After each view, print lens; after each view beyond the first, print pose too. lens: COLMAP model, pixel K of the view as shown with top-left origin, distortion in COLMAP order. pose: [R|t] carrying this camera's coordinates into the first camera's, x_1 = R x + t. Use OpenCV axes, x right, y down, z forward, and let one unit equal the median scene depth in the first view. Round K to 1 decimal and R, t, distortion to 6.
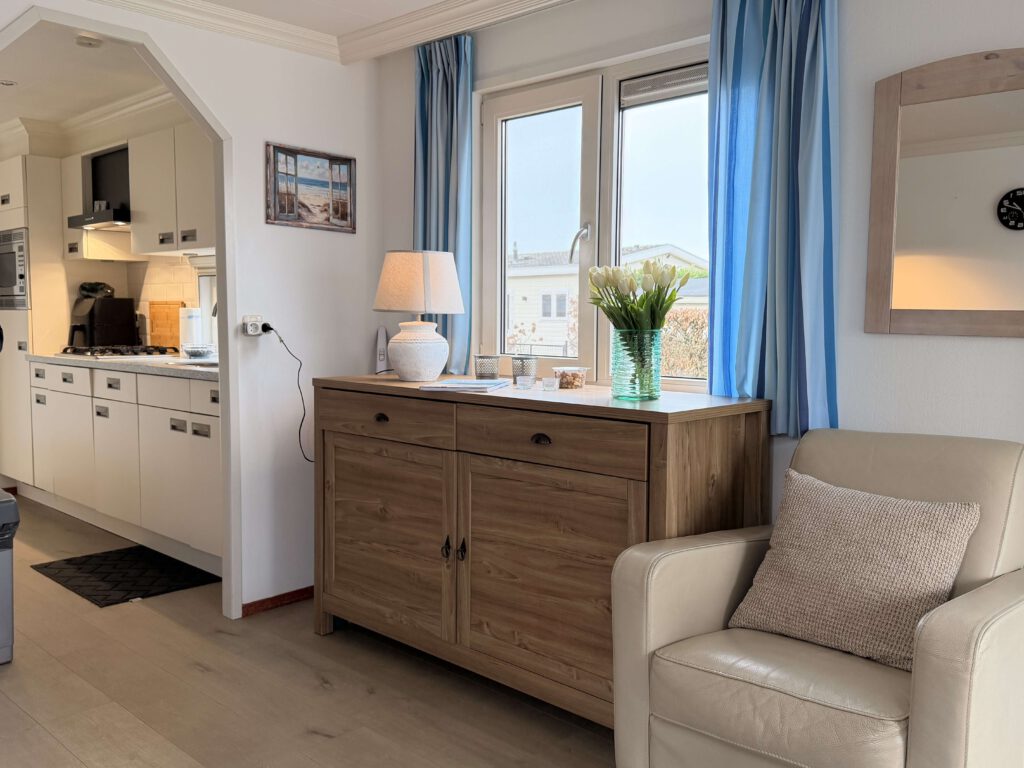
lens RADIAL K [[898.1, 0, 484.5], [0, 898.1, 388.0], [0, 0, 1]] dist [0.058646, -0.051240]
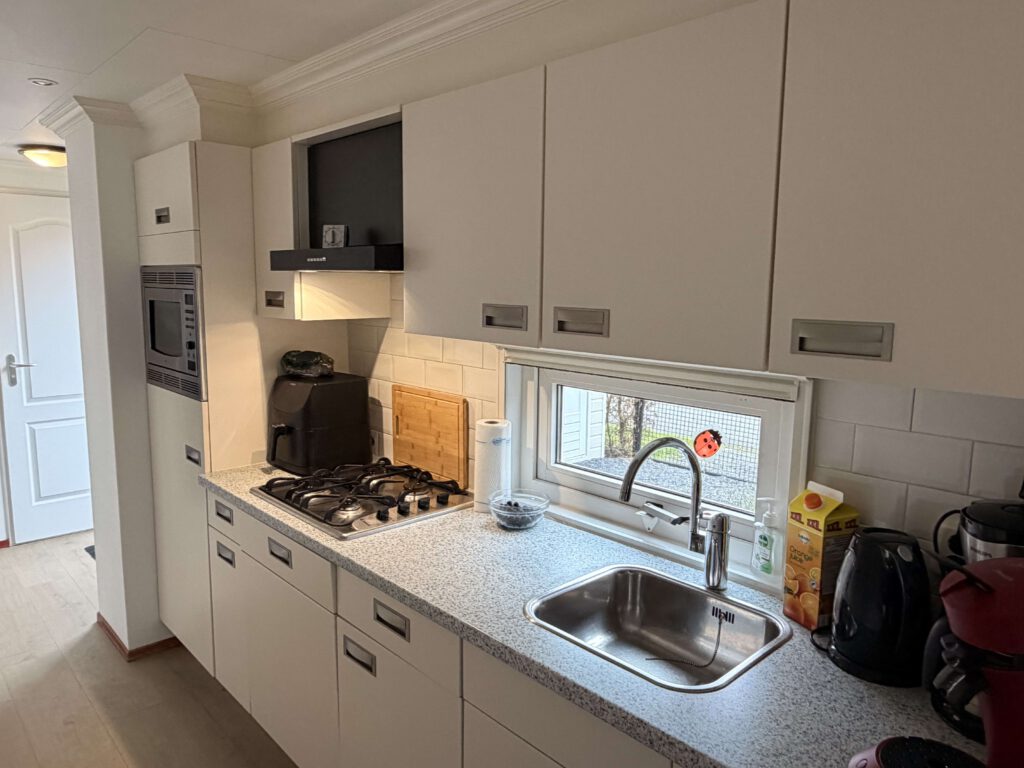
lens RADIAL K [[713.5, 0, 512.7], [0, 713.5, 385.3], [0, 0, 1]] dist [0.019958, -0.001177]
pose [[0.999451, 0.012911, -0.030521, -0.285201], [-0.011222, 0.998430, 0.054872, -0.127537], [0.031182, -0.054499, 0.998027, 0.538807]]
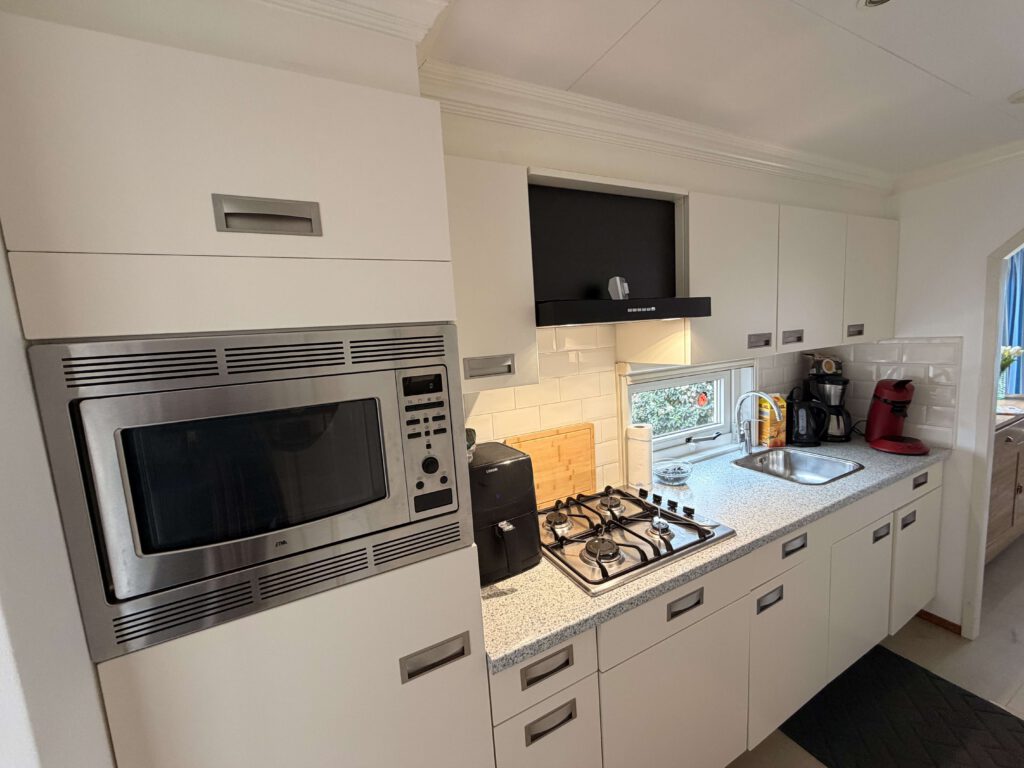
lens RADIAL K [[404.8, 0, 509.9], [0, 404.8, 383.7], [0, 0, 1]] dist [-0.004866, 0.000368]
pose [[0.311315, -0.142331, 0.939588, -0.646843], [0.149550, 0.983738, 0.099469, -0.166877], [-0.938466, 0.109549, 0.327538, 0.933428]]
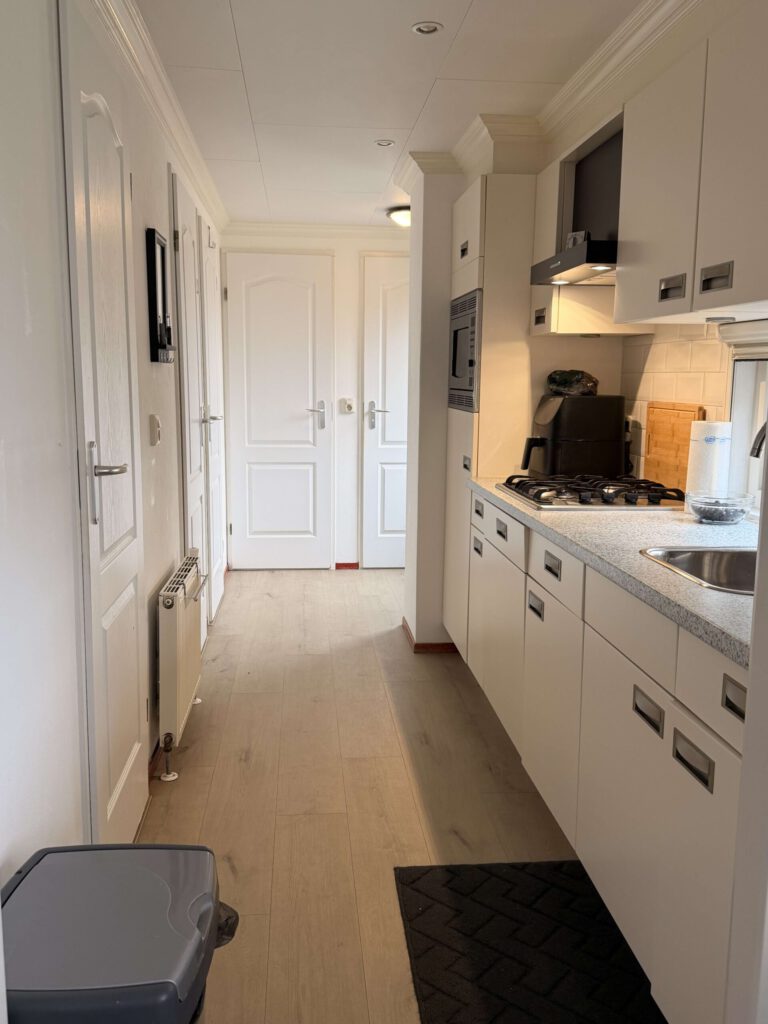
lens RADIAL K [[898.1, 0, 384.3], [0, 898.1, 518.0], [0, 0, 1]] dist [0.058646, -0.051240]
pose [[0.776852, 0.102476, -0.621289, -0.132464], [-0.060083, 0.994230, 0.088862, -0.064482], [0.626810, -0.031704, 0.778527, 0.440967]]
